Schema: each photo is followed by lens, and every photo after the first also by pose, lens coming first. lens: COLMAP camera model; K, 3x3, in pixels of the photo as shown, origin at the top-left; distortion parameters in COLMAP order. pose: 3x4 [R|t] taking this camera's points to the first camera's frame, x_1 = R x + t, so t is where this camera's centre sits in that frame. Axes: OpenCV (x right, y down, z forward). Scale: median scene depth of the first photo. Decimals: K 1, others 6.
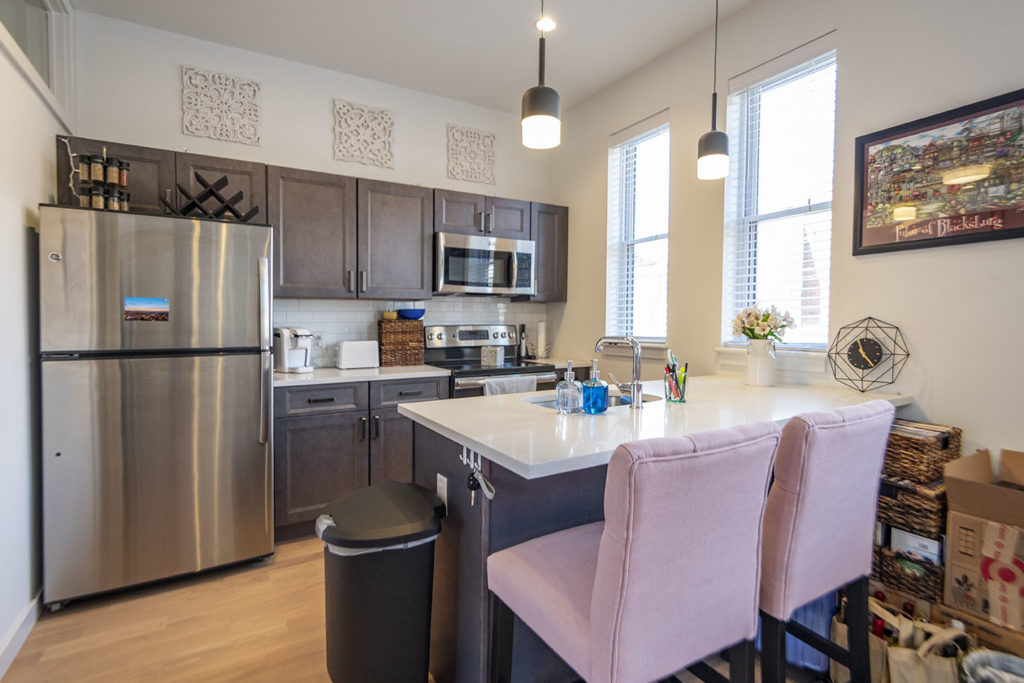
lens RADIAL K [[506.8, 0, 538.8], [0, 506.8, 329.5], [0, 0, 1]] dist [0.000431, 0.000206]
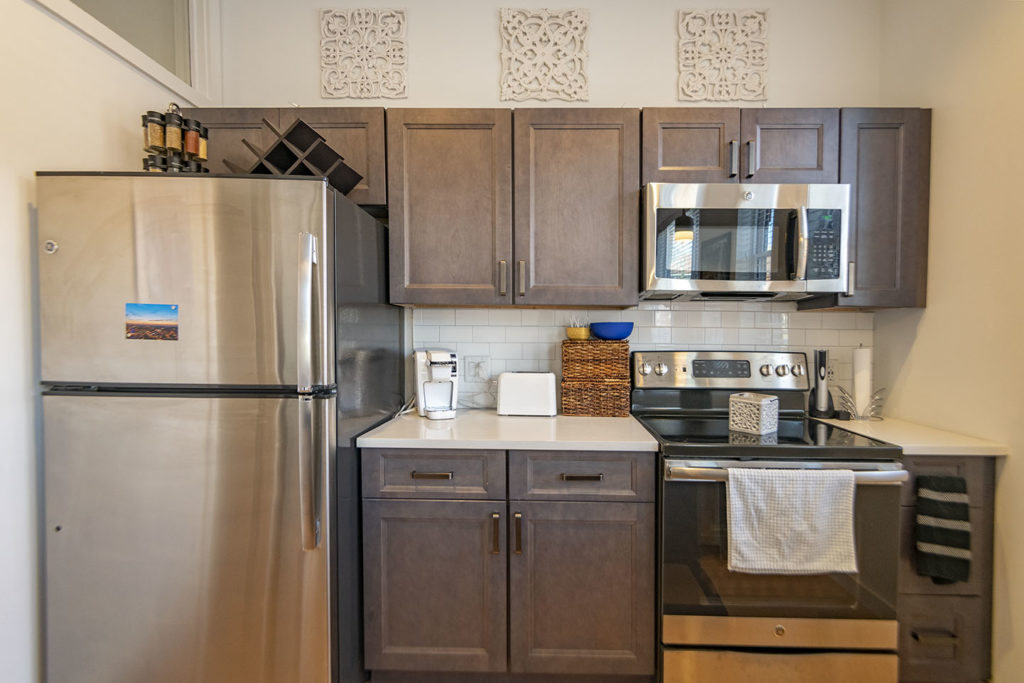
lens RADIAL K [[506.8, 0, 538.8], [0, 506.8, 329.5], [0, 0, 1]] dist [0.000431, 0.000206]
pose [[0.853934, 0.003723, -0.520368, -0.009681], [-0.020878, 0.999414, -0.027111, -0.014479], [0.519962, 0.034015, 0.853512, 0.449772]]
